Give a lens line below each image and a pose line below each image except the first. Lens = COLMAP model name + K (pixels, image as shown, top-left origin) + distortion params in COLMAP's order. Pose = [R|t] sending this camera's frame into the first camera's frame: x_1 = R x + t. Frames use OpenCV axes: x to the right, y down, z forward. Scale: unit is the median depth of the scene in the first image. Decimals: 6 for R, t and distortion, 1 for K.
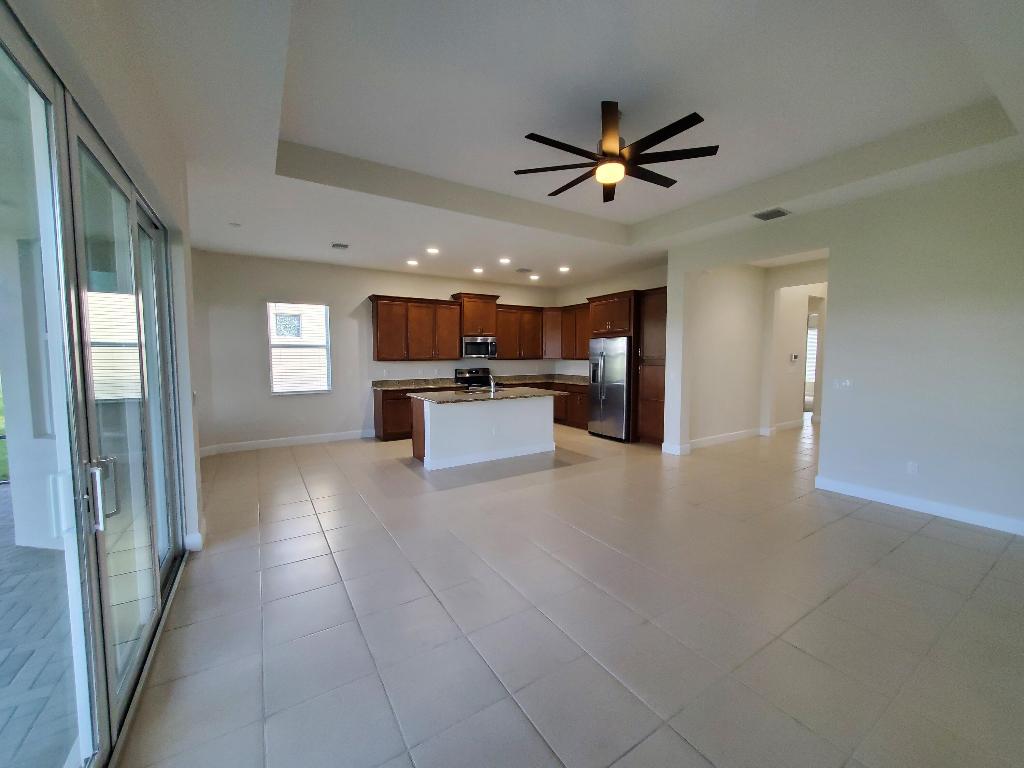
lens RADIAL K [[405.3, 0, 512.9], [0, 405.3, 382.8], [0, 0, 1]] dist [0.001322, -0.000974]
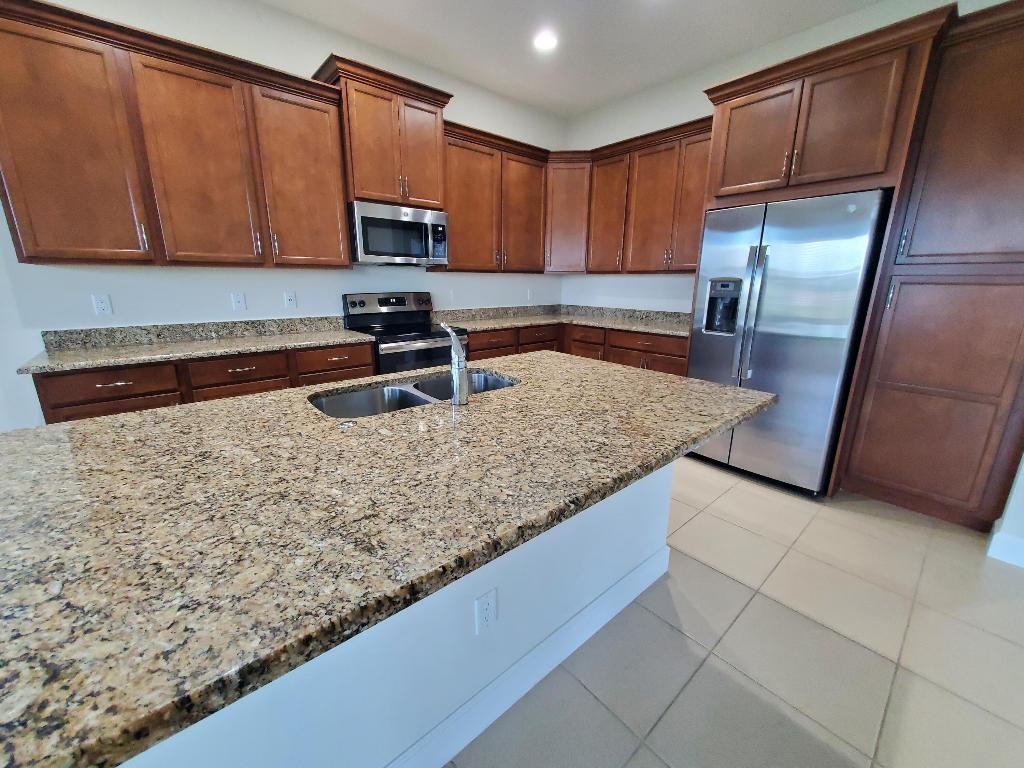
lens RADIAL K [[405.3, 0, 515.4], [0, 405.3, 386.6], [0, 0, 1]] dist [0.001322, -0.000974]
pose [[0.987784, -0.030888, 0.152738, -0.040545], [0.001591, 0.982106, 0.188324, -0.019263], [-0.155822, -0.185780, 0.970157, 0.576398]]
